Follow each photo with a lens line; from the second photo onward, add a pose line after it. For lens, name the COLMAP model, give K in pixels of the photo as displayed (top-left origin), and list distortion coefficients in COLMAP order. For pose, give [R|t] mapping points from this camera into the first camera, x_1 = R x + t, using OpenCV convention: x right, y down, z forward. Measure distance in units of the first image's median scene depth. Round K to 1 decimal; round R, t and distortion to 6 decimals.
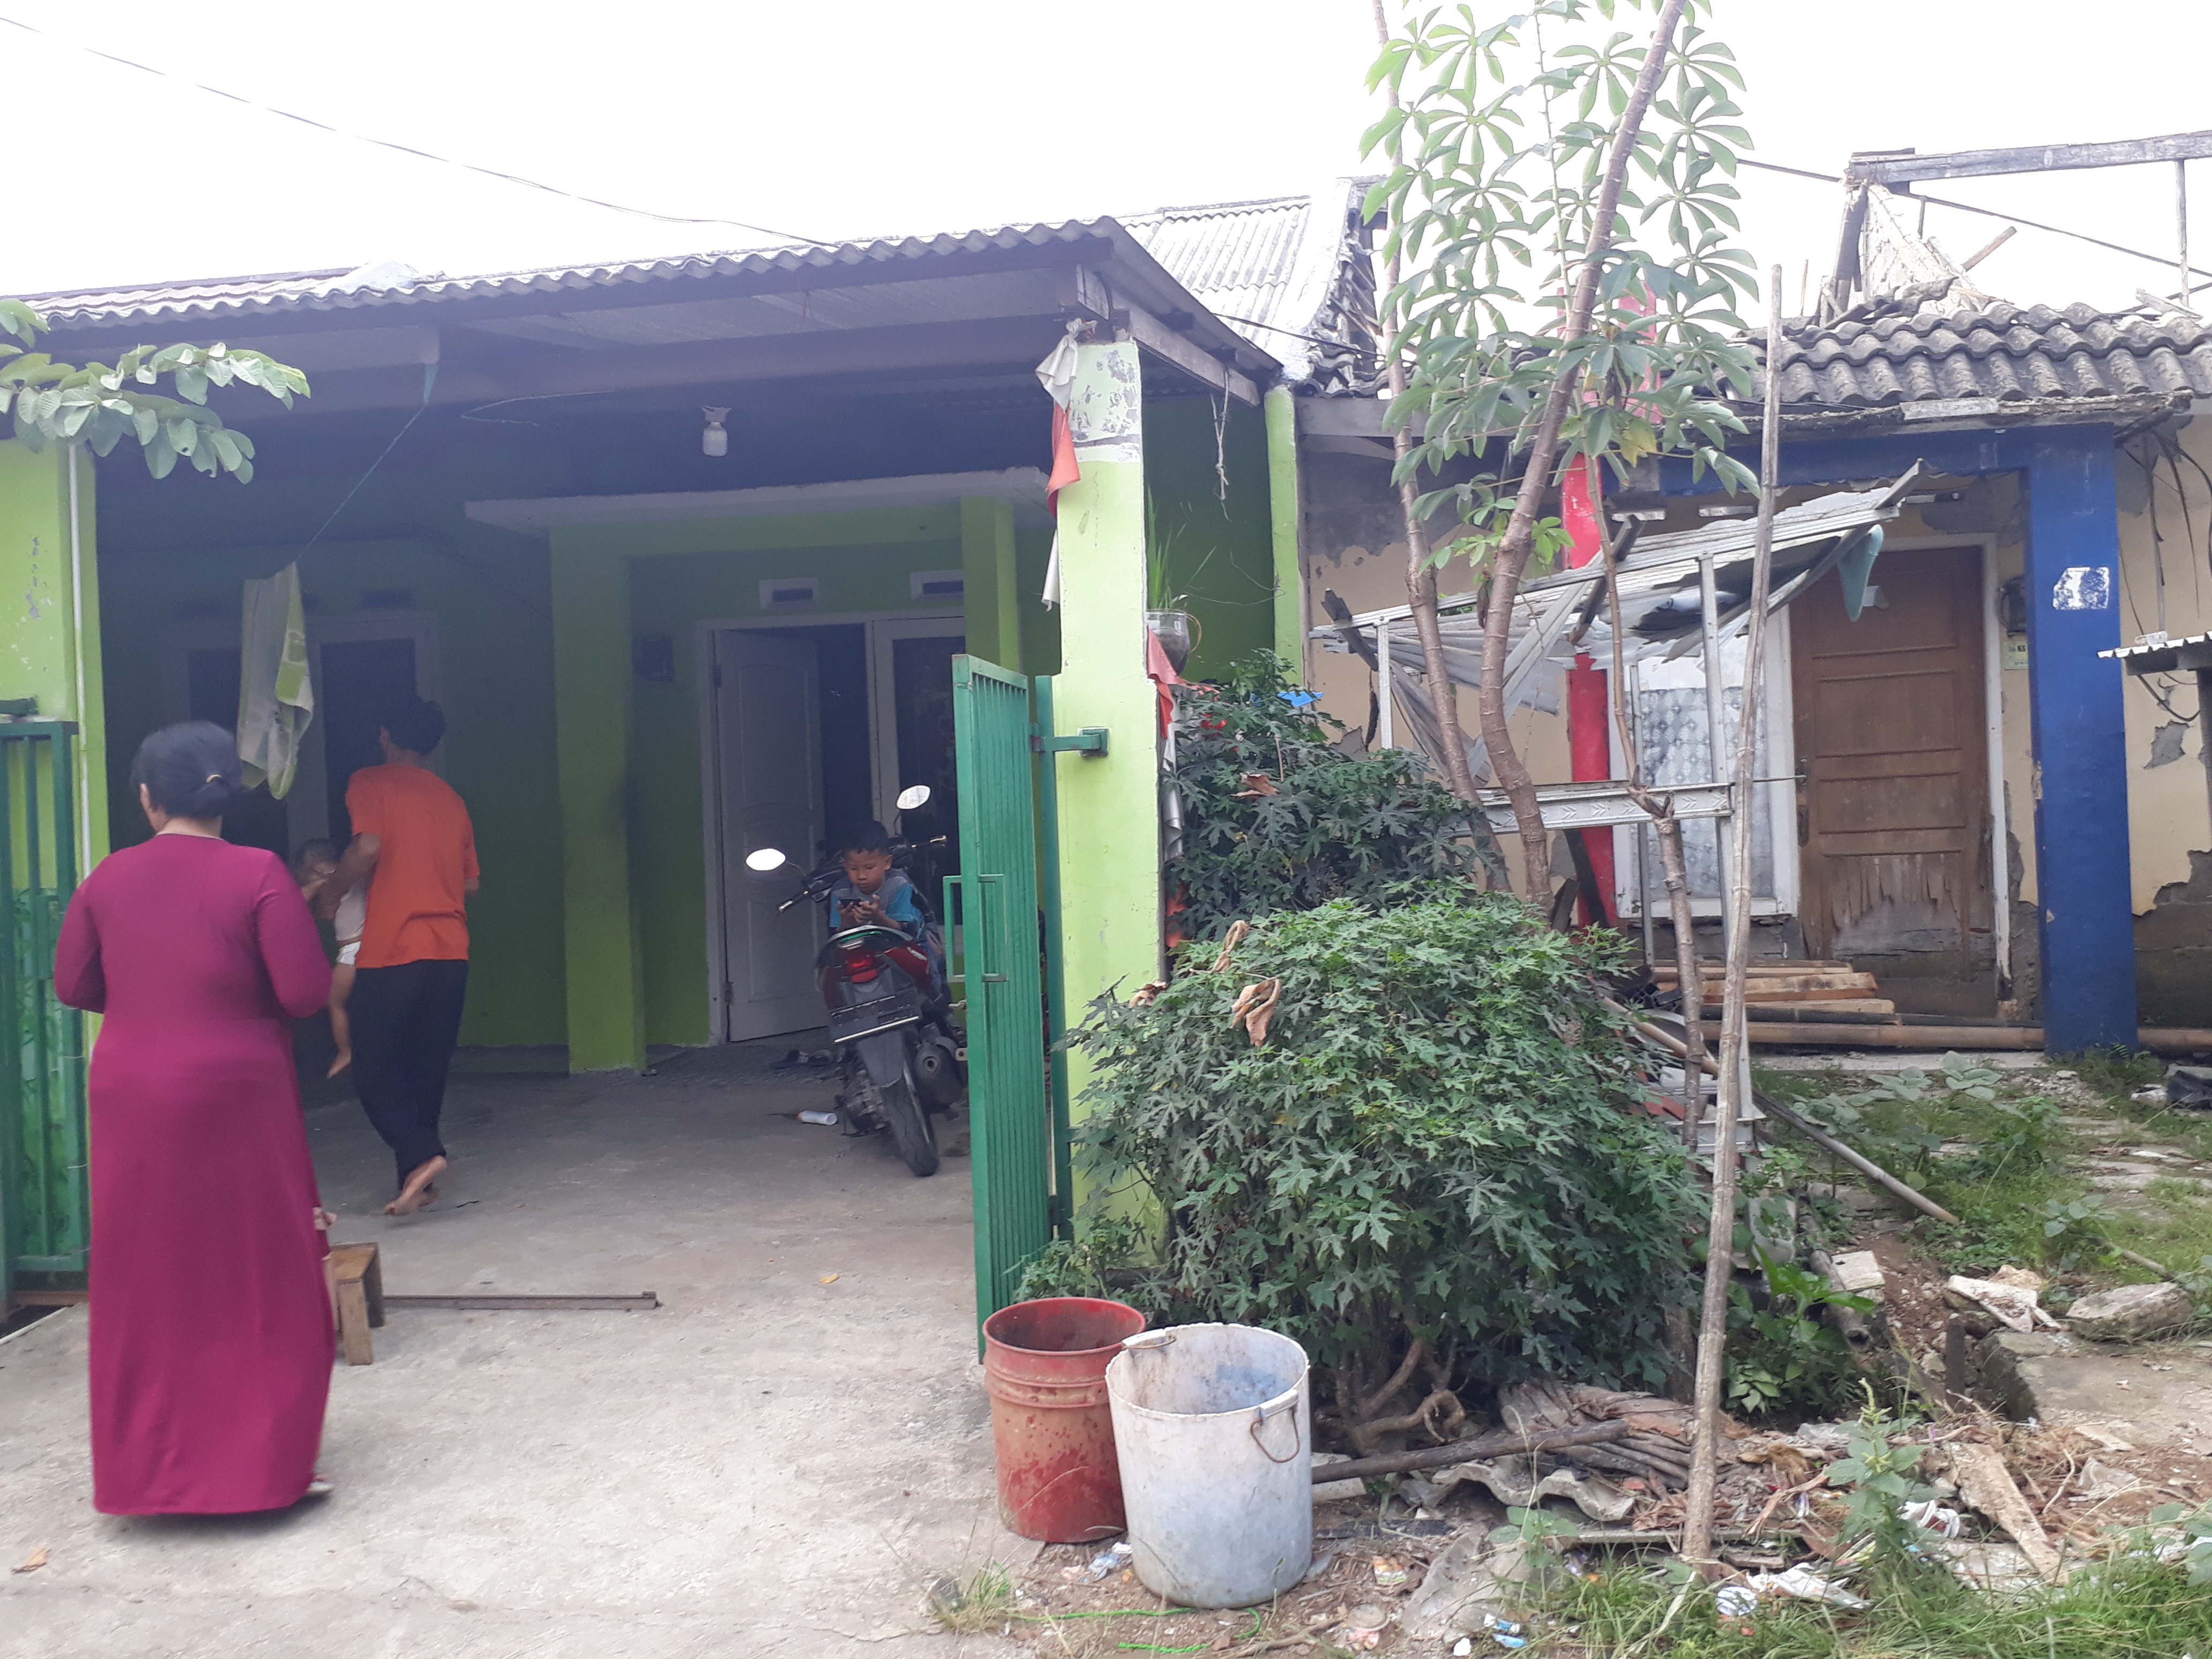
lens RADIAL K [[1773.8, 0, 1102.0], [0, 1773.8, 817.7], [0, 0, 1]] dist [-0.040437, -0.033076]
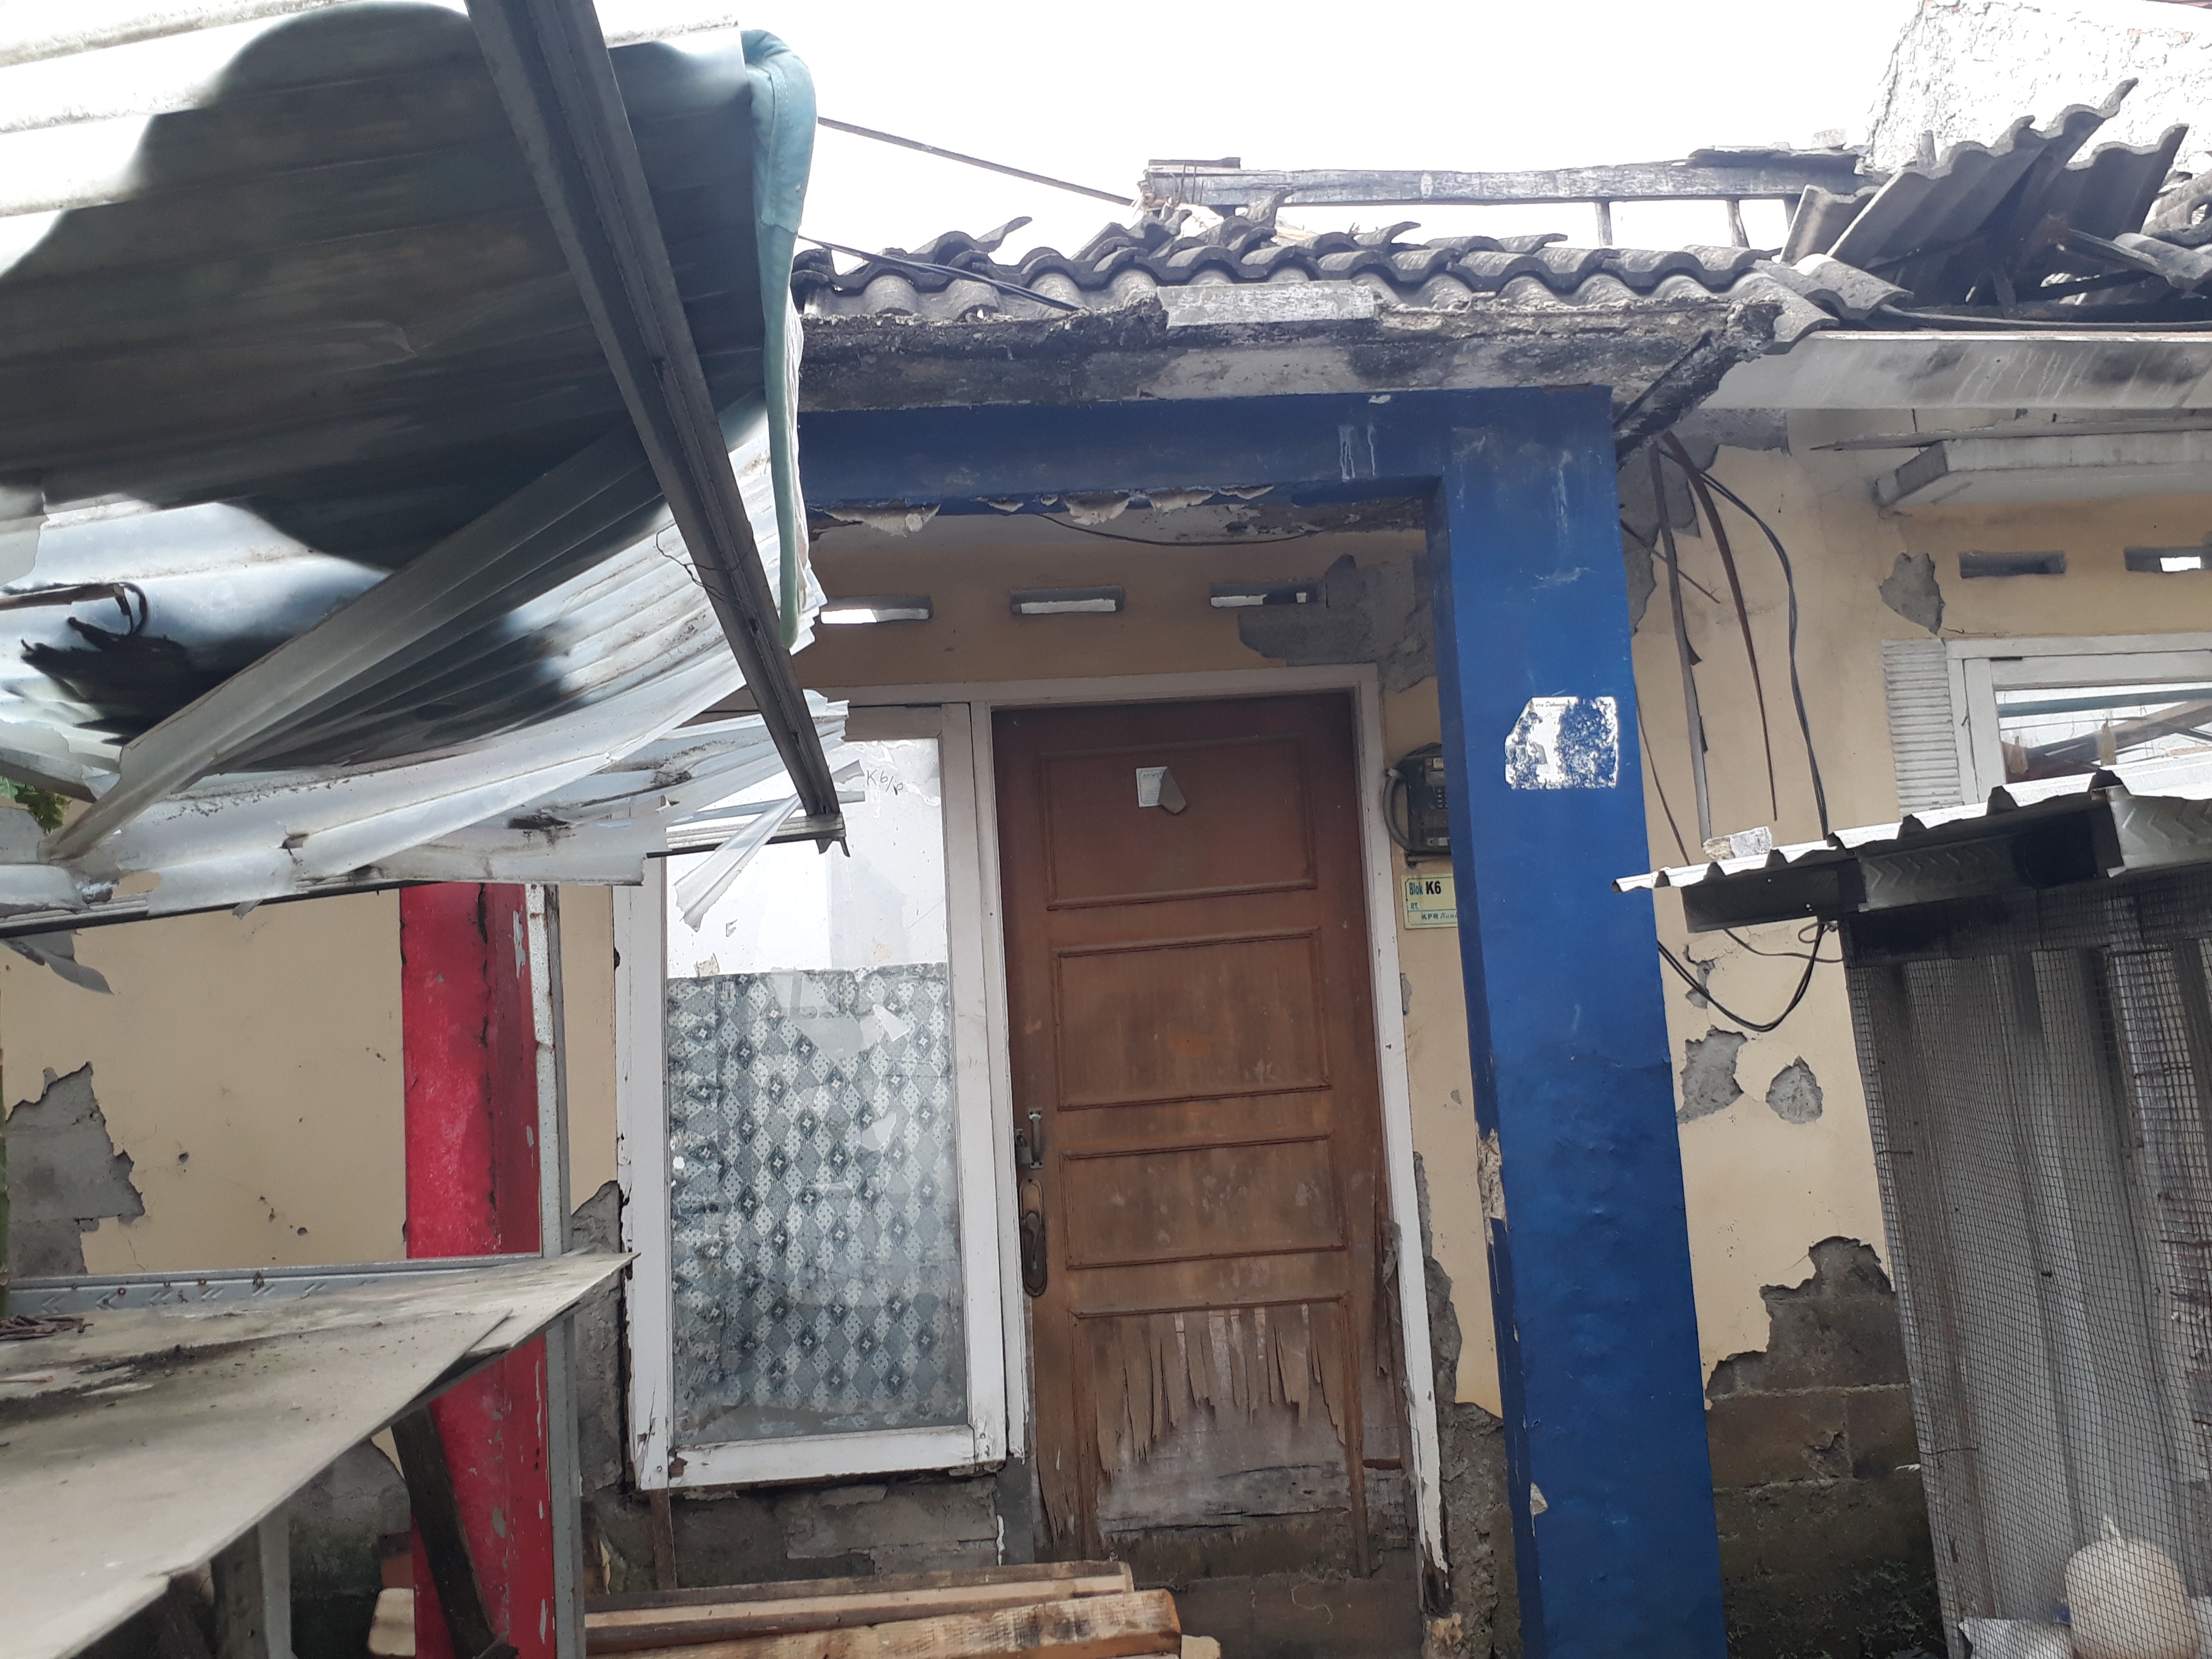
lens RADIAL K [[1773.8, 0, 1110.5], [0, 1773.8, 837.4], [0, 0, 1]] dist [-0.040437, -0.033076]
pose [[0.947512, 0.020744, 0.319045, 0.271607], [0.027697, 0.988816, -0.146548, -0.038725], [-0.318517, 0.147692, 0.936341, 0.544005]]
